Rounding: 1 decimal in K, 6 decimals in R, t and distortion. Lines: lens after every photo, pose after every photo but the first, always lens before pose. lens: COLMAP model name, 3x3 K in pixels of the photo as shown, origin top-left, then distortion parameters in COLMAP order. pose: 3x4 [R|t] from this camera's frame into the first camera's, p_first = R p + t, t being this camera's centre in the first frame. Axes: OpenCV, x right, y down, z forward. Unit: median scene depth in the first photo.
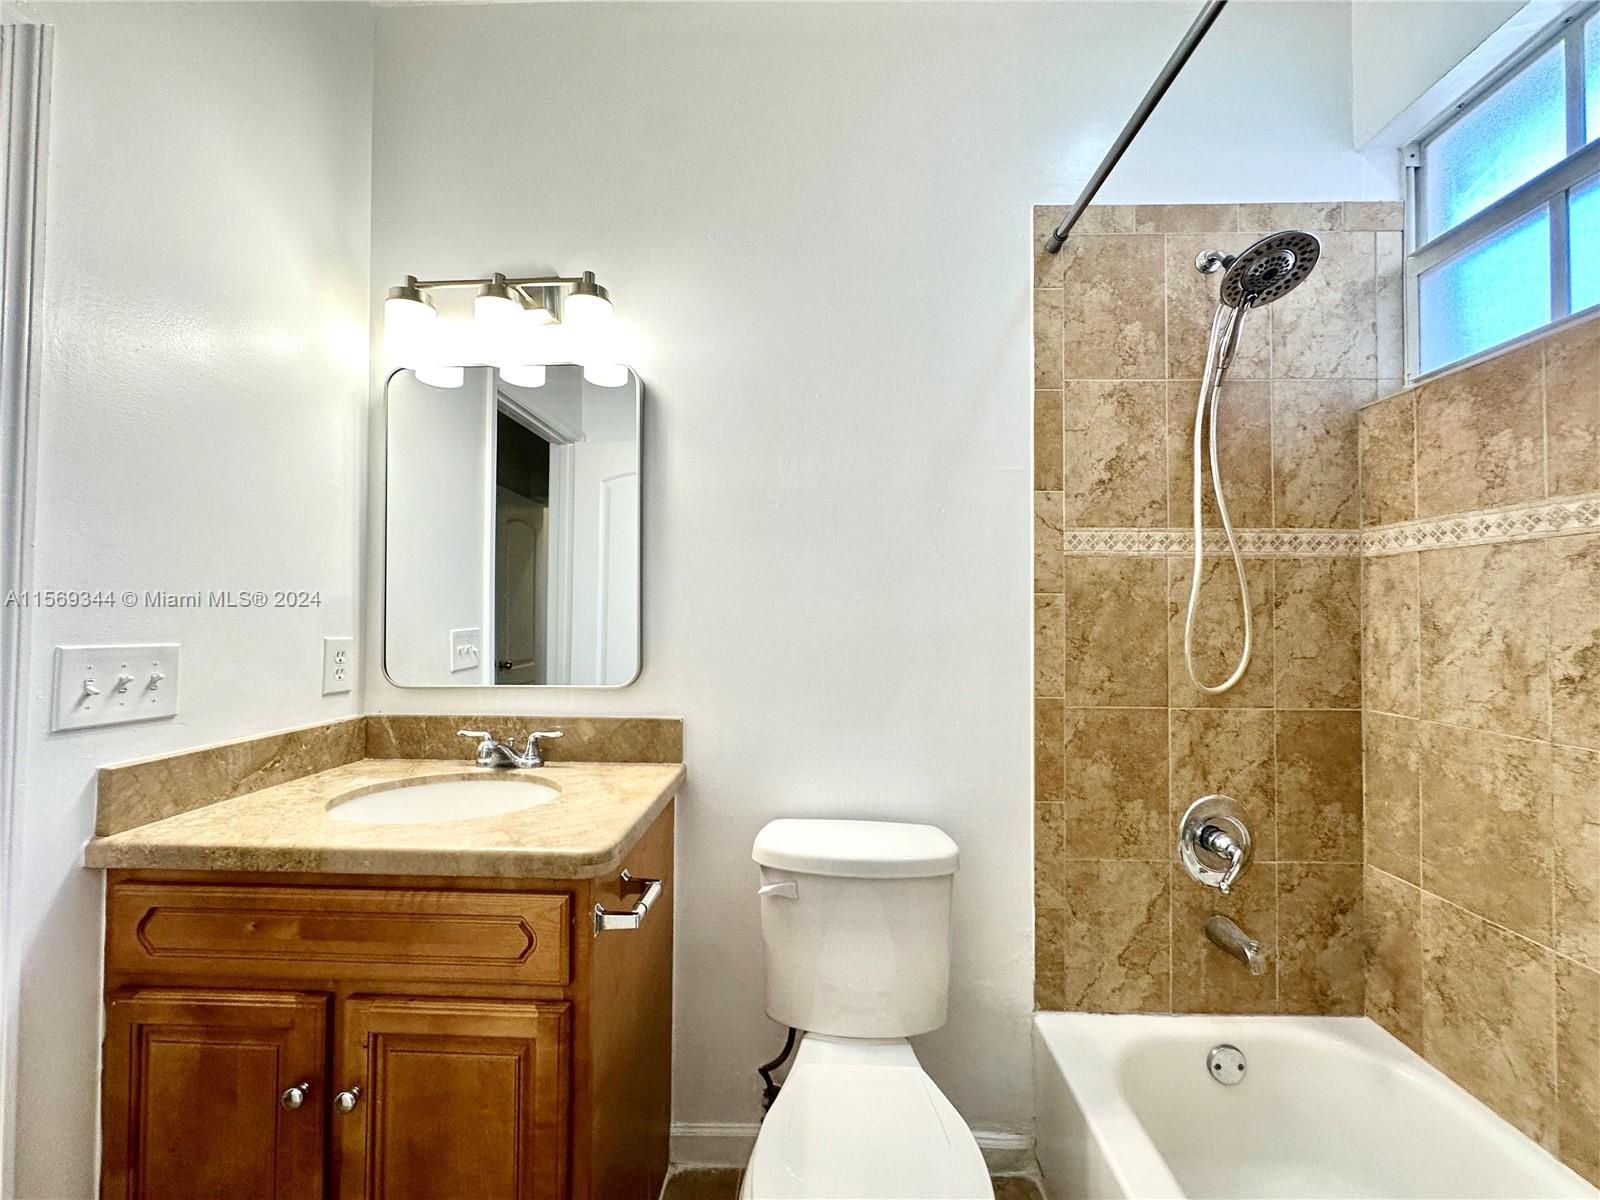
lens RADIAL K [[638.1, 0, 797.8], [0, 638.1, 604.0], [0, 0, 1]] dist [-0.003812, 0.000752]
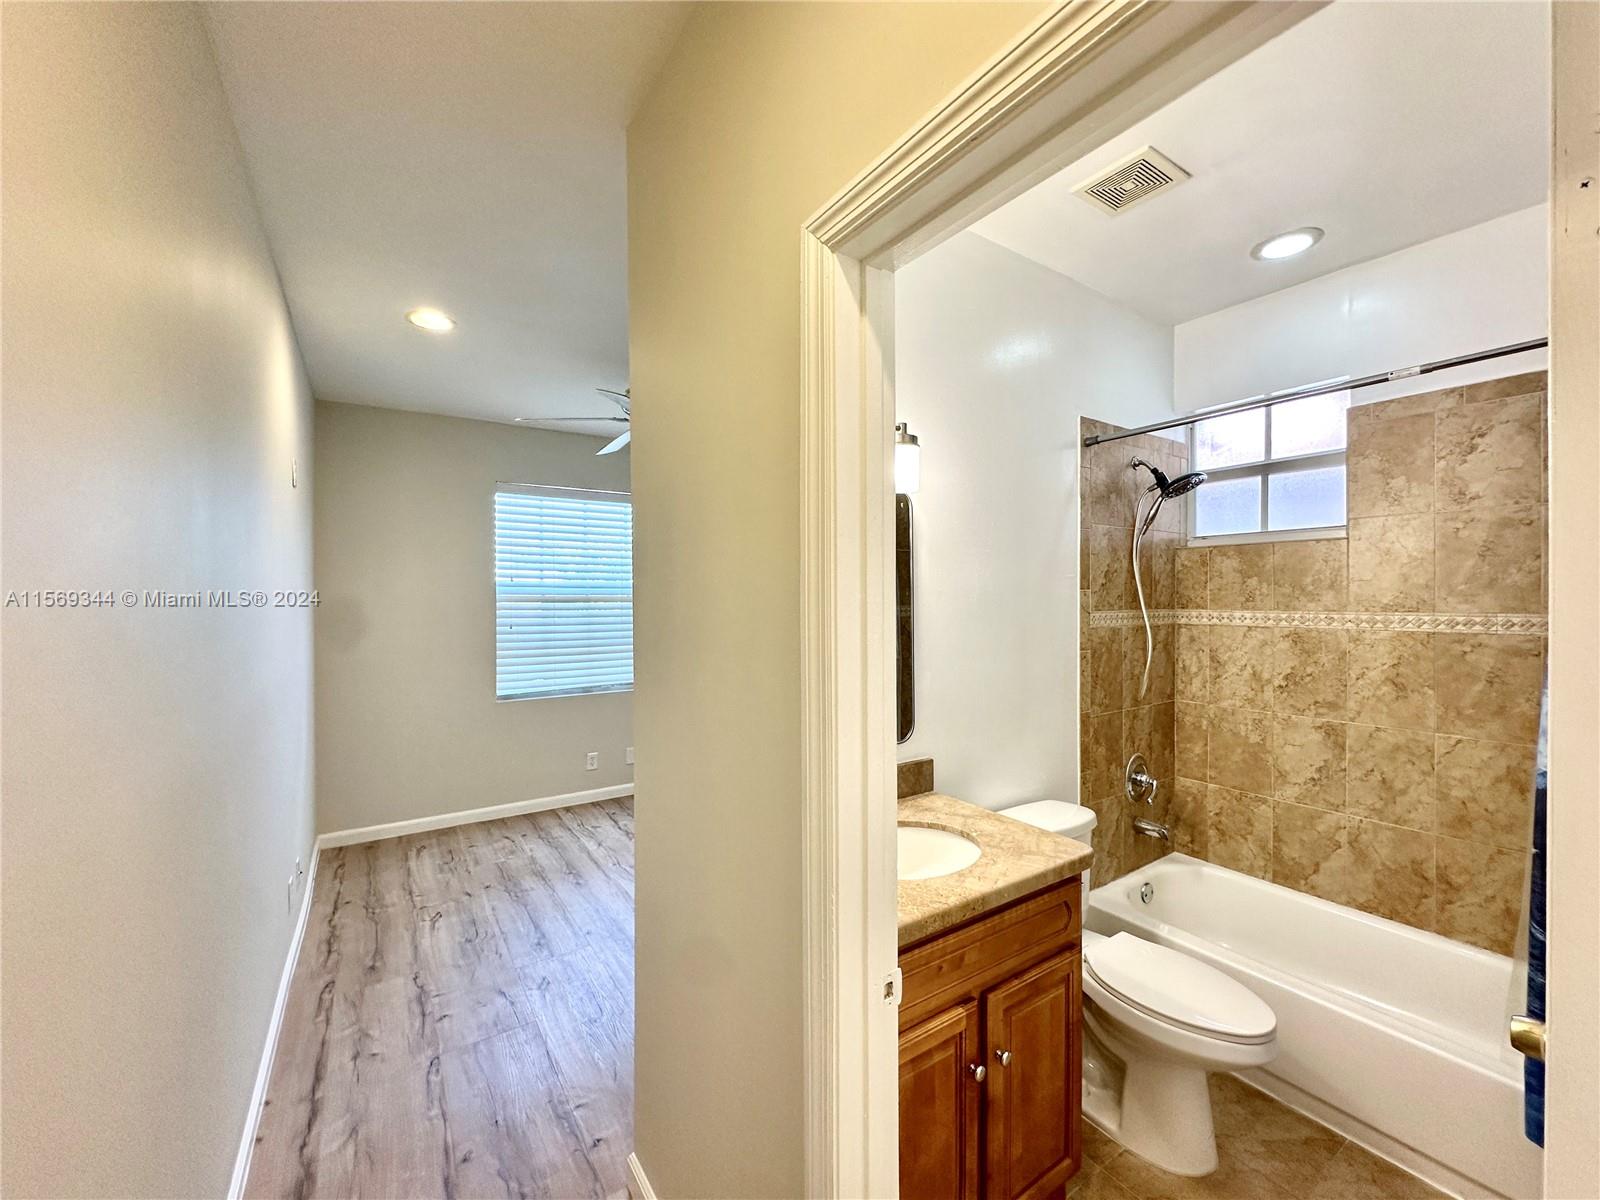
lens RADIAL K [[638.1, 0, 798.7], [0, 638.1, 602.7], [0, 0, 1]] dist [-0.003812, 0.000752]
pose [[0.813315, -0.015952, 0.581604, -1.343240], [-0.001278, 0.999573, 0.029203, -0.213950], [-0.581822, -0.024495, 0.812947, 0.077856]]
